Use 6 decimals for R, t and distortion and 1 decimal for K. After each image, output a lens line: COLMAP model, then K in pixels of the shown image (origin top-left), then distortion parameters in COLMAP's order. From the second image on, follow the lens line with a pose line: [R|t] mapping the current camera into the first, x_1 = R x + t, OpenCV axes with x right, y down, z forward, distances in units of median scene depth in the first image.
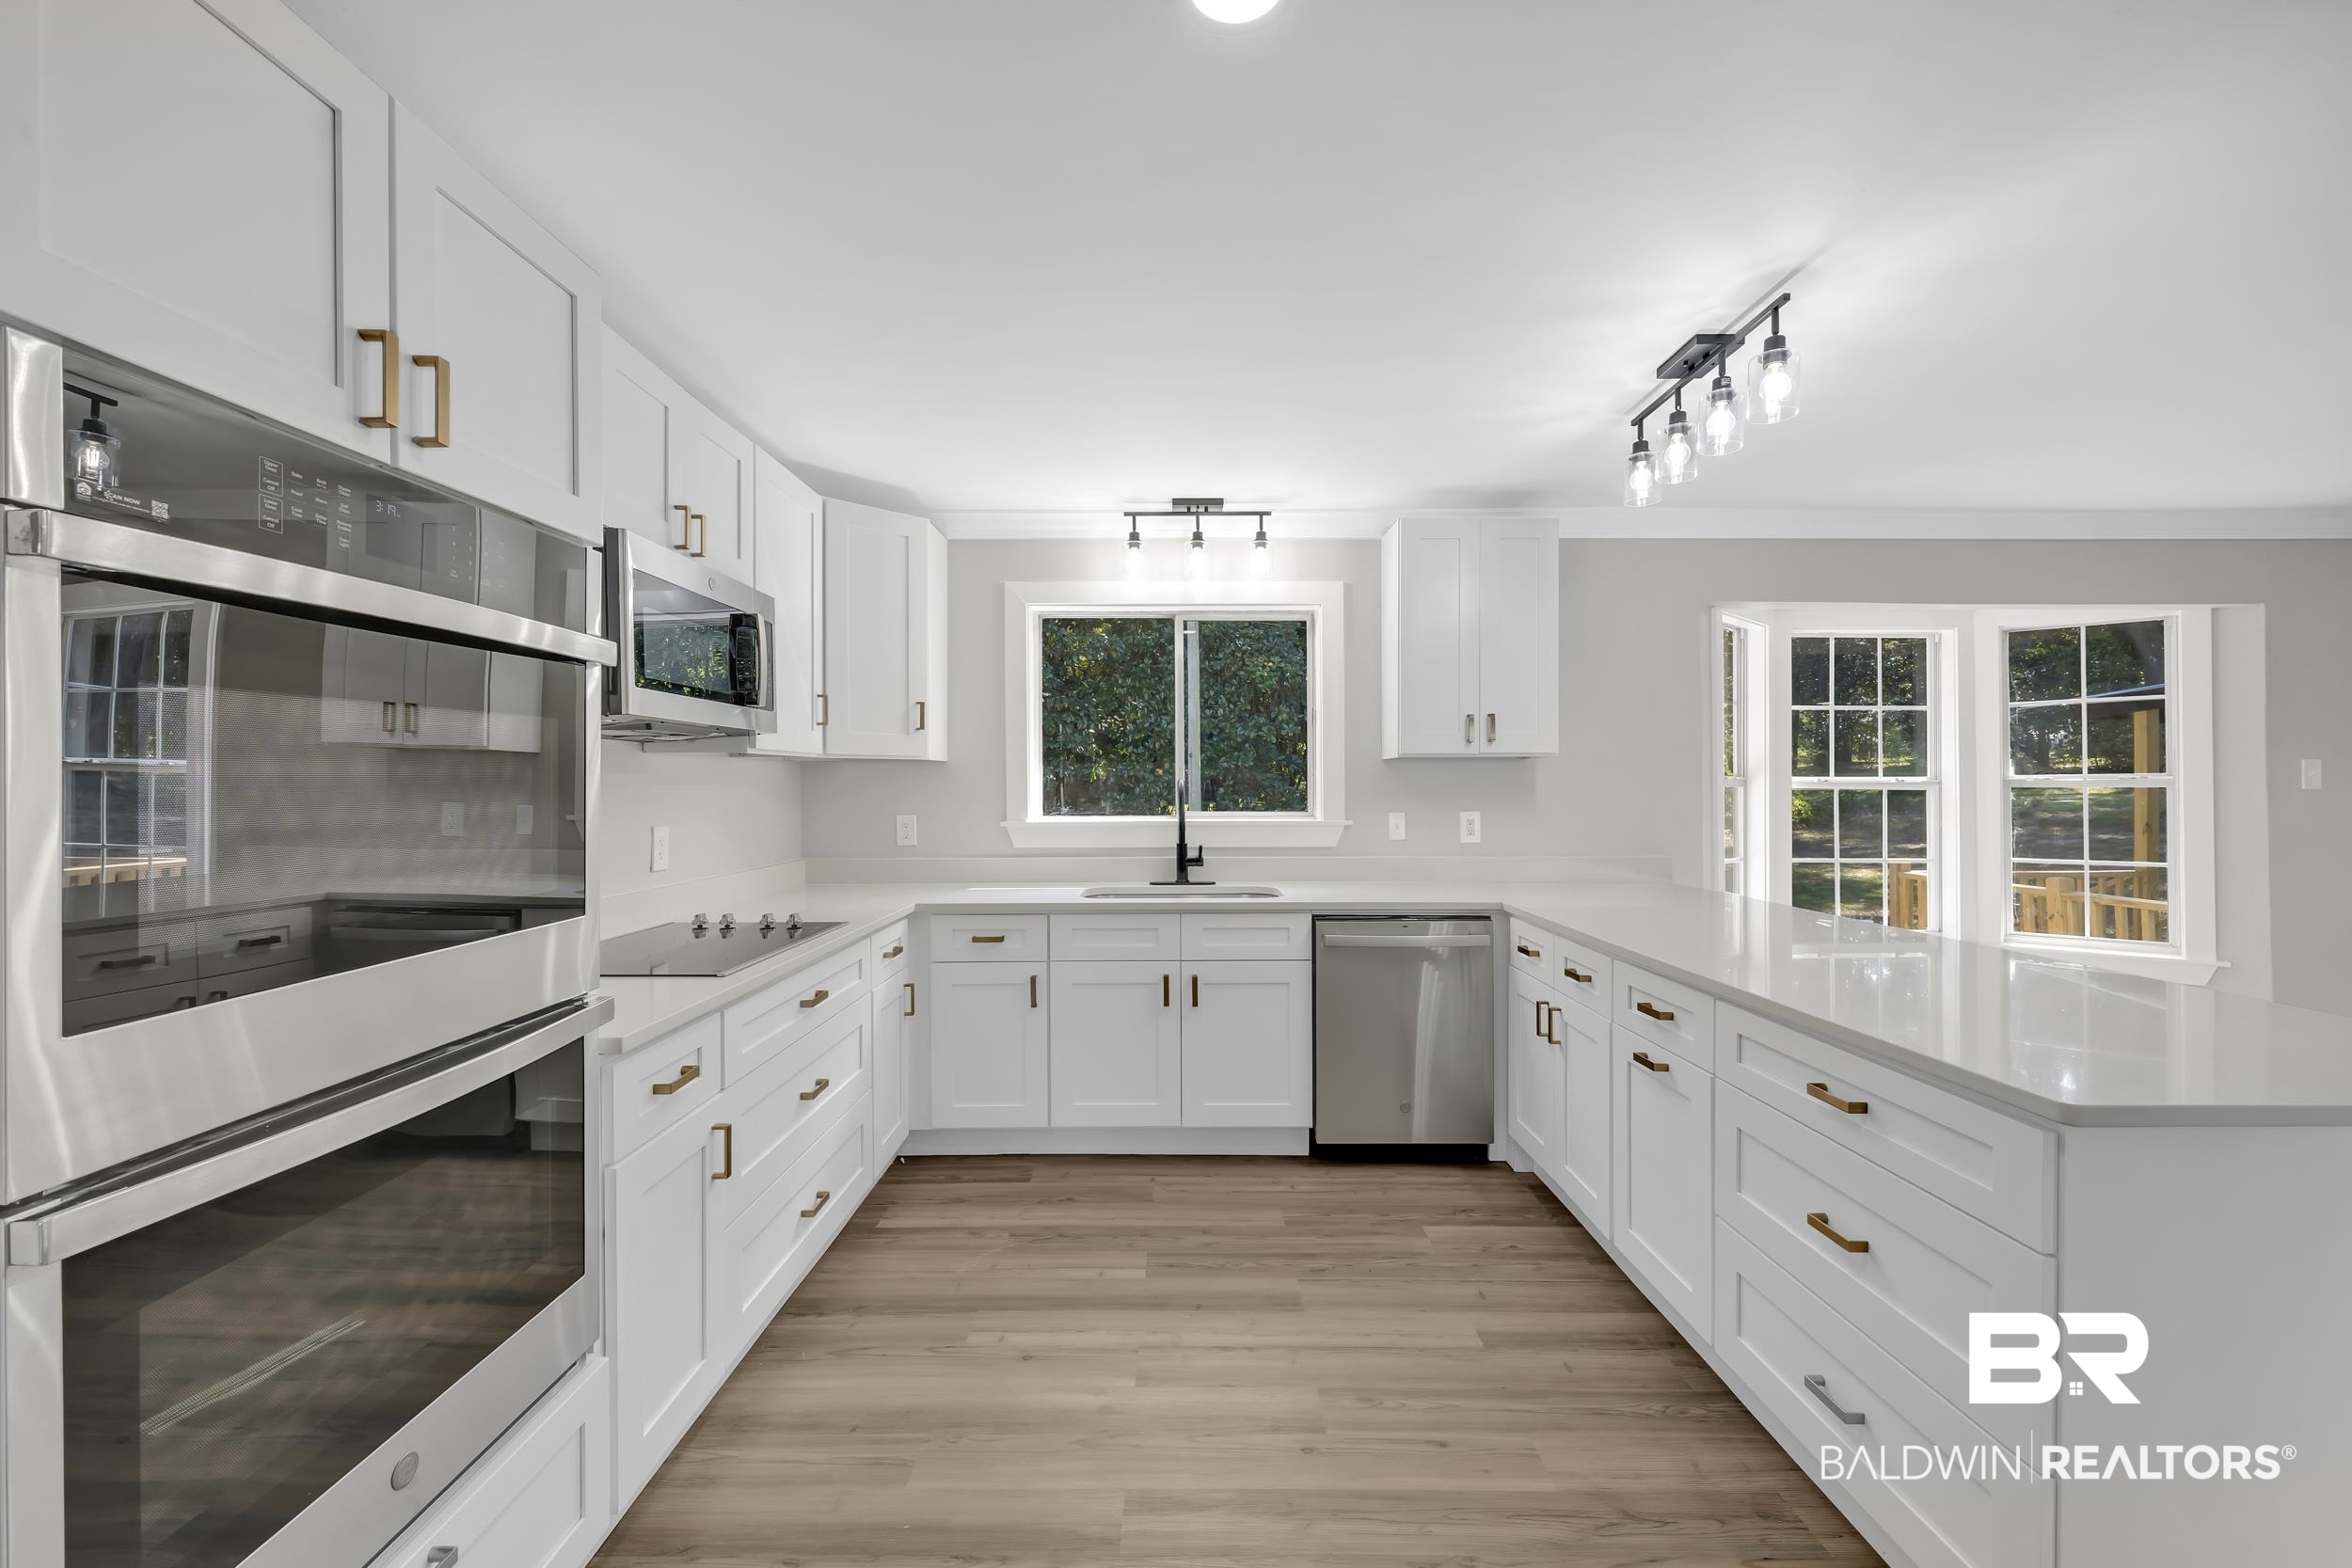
lens RADIAL K [[946.9, 0, 1185.1], [0, 946.9, 785.6], [0, 0, 1]] dist [-0.000324, 0.000052]
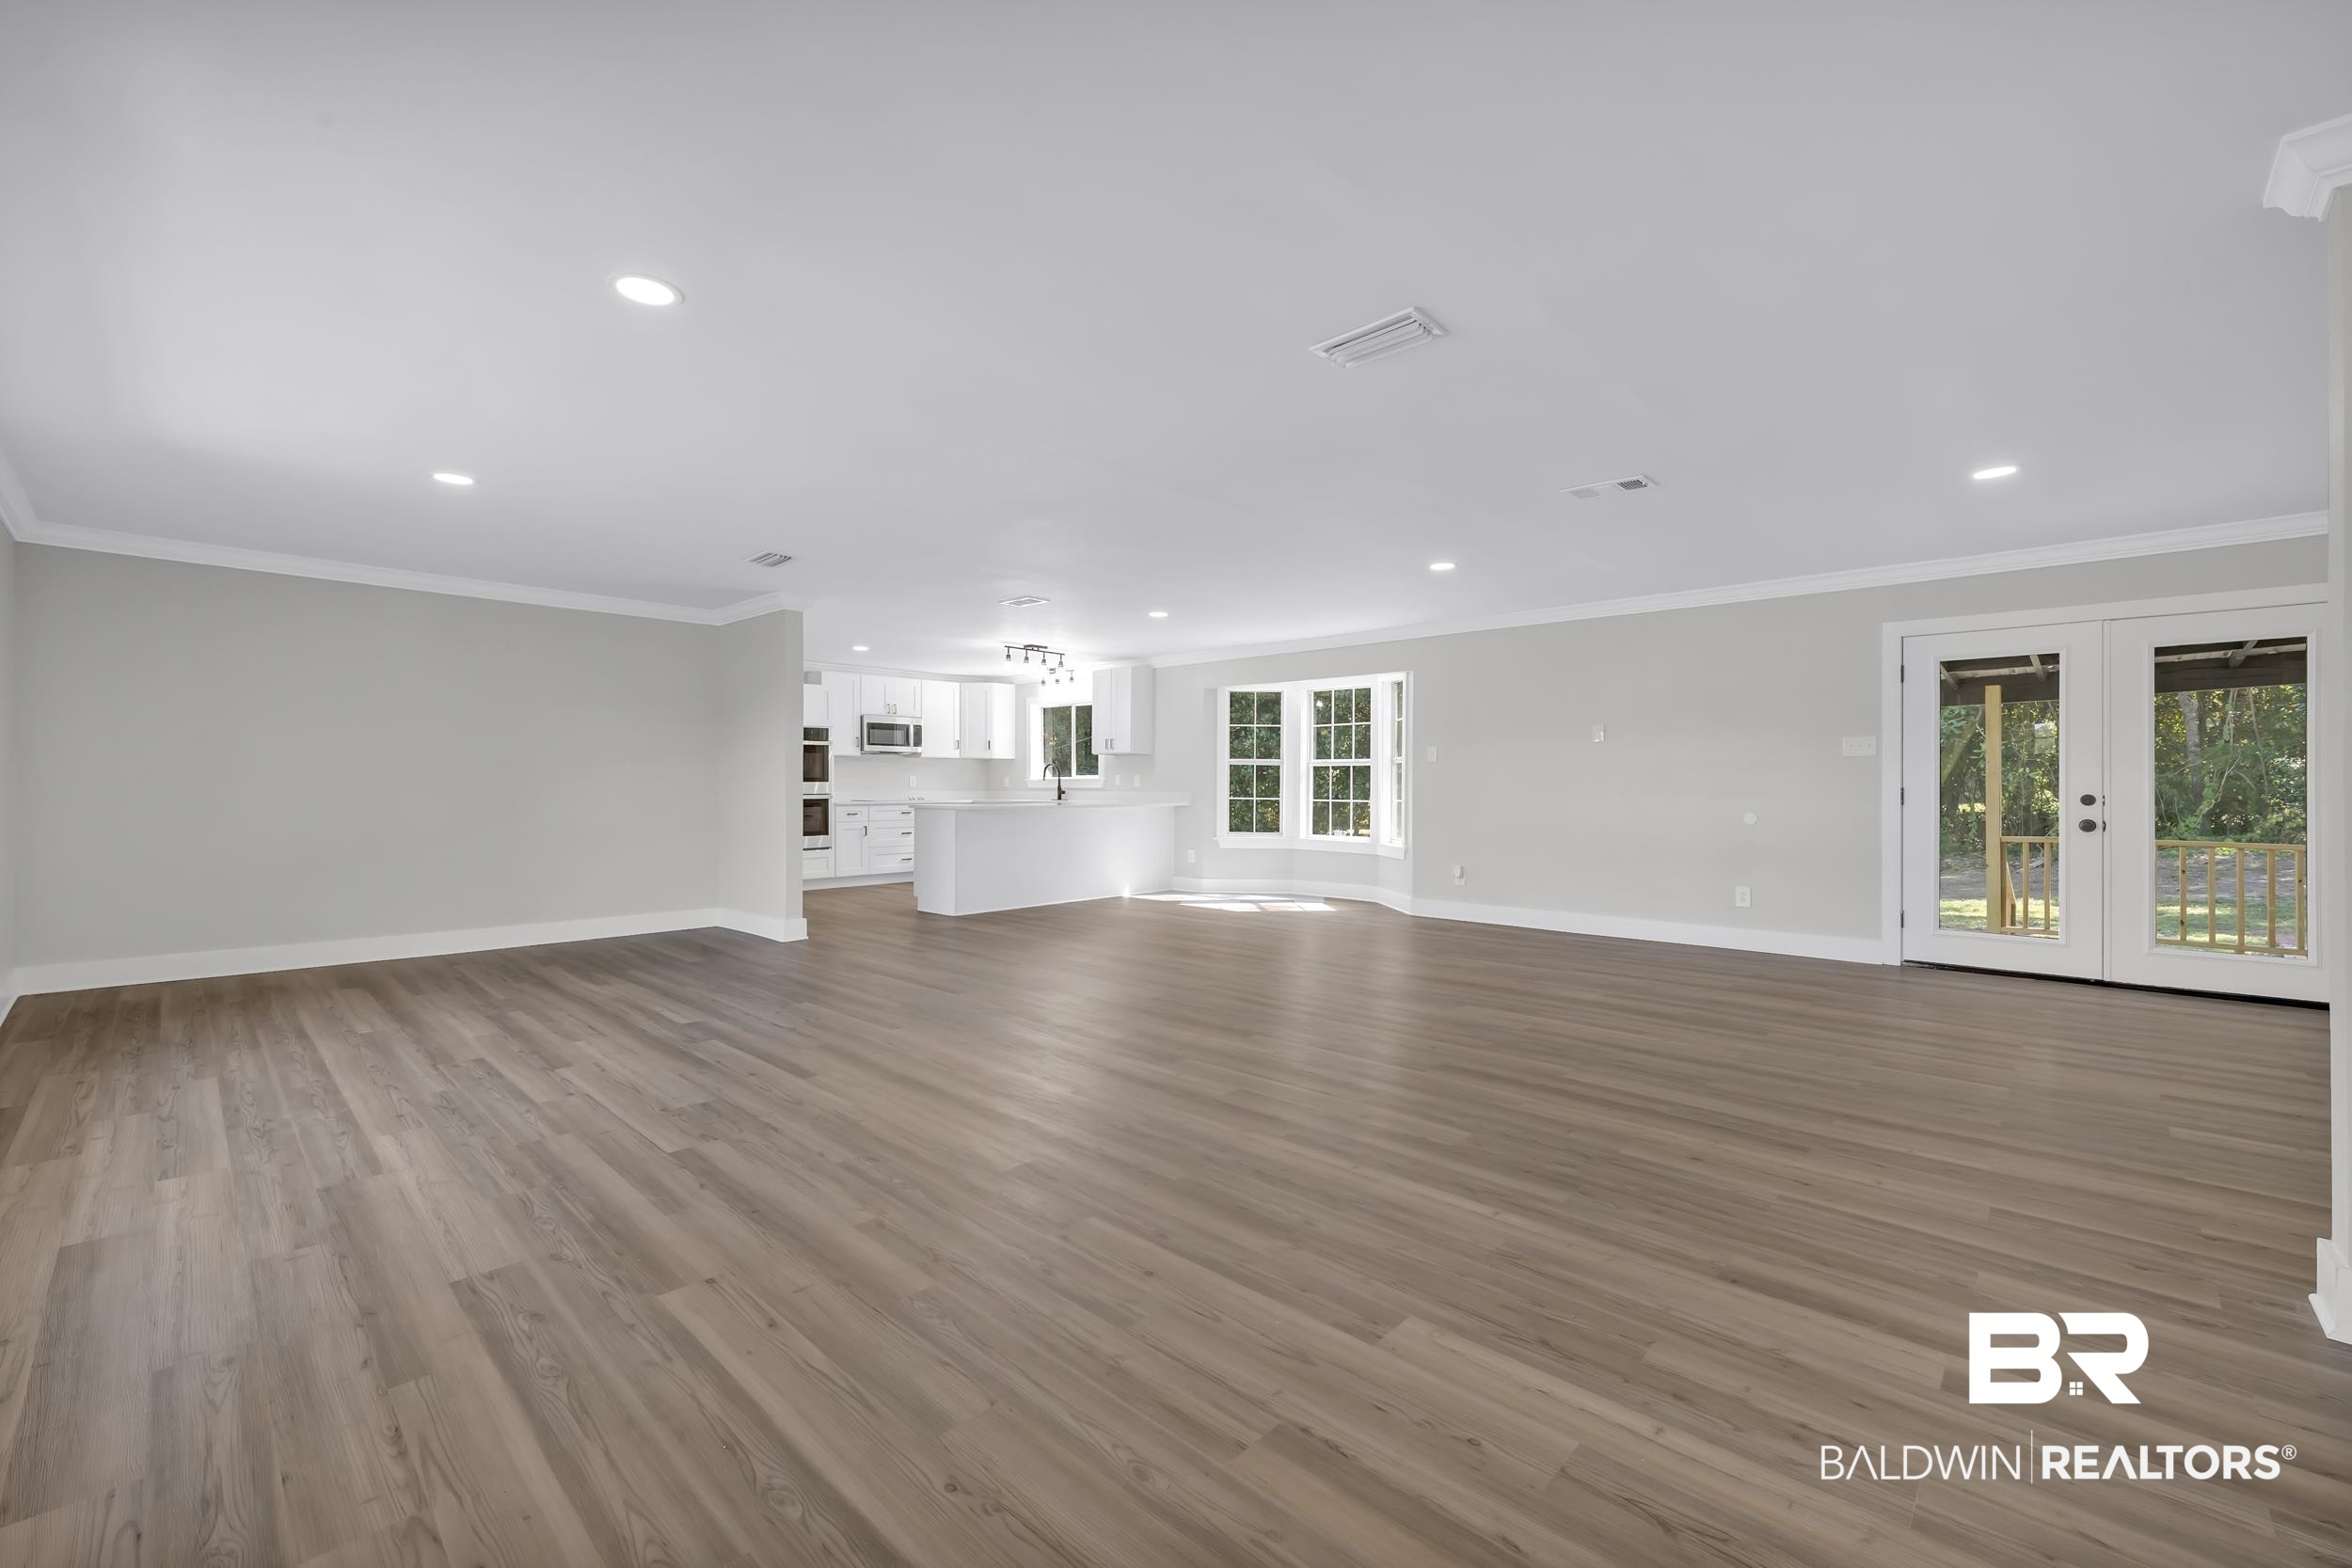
lens RADIAL K [[946.9, 0, 1185.1], [0, 946.9, 785.6], [0, 0, 1]] dist [-0.000324, 0.000052]
pose [[0.730755, 0.003449, -0.682632, 2.154140], [-0.003087, 0.999994, 0.001748, 0.051694], [0.682633, 0.000830, 0.730761, -0.810470]]
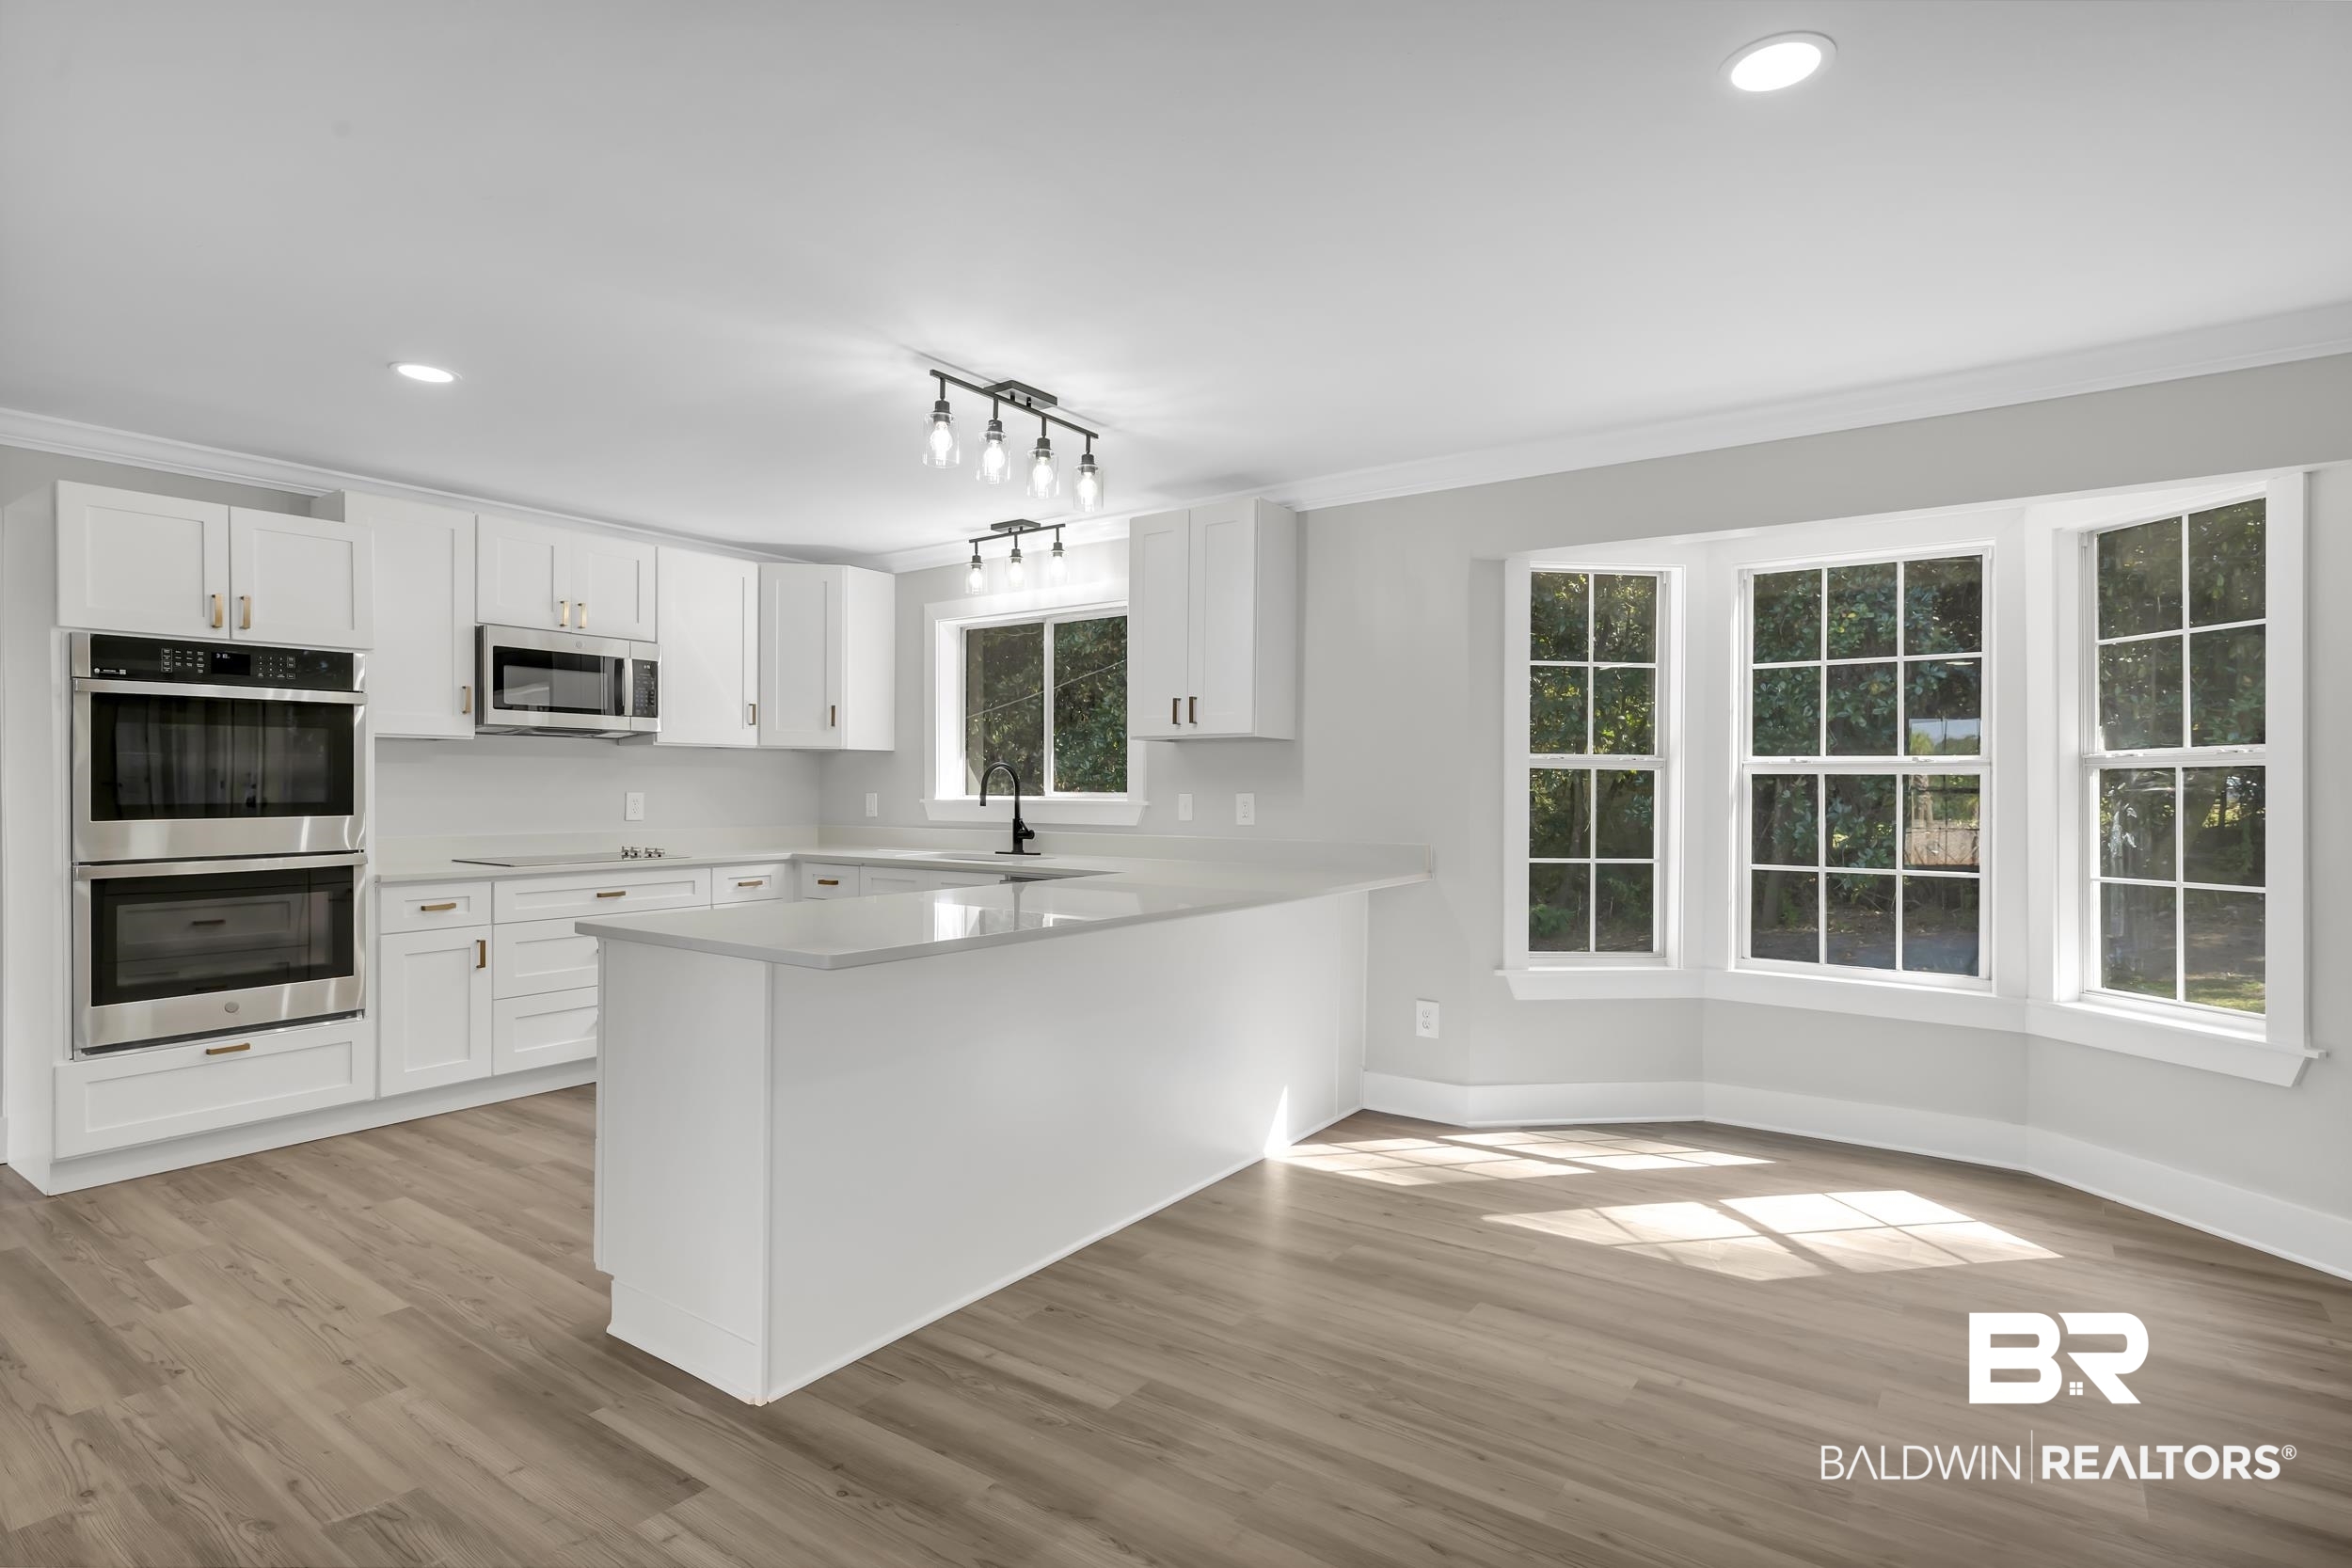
lens RADIAL K [[1186.1, 0, 1180.8], [0, 1186.1, 781.0], [0, 0, 1]] dist [-0.000341, -0.000033]
pose [[0.809362, 0.001159, -0.587308, 0.966035], [-0.006286, 0.999958, -0.006690, 0.022587], [0.587276, 0.009106, 0.809336, -0.049571]]
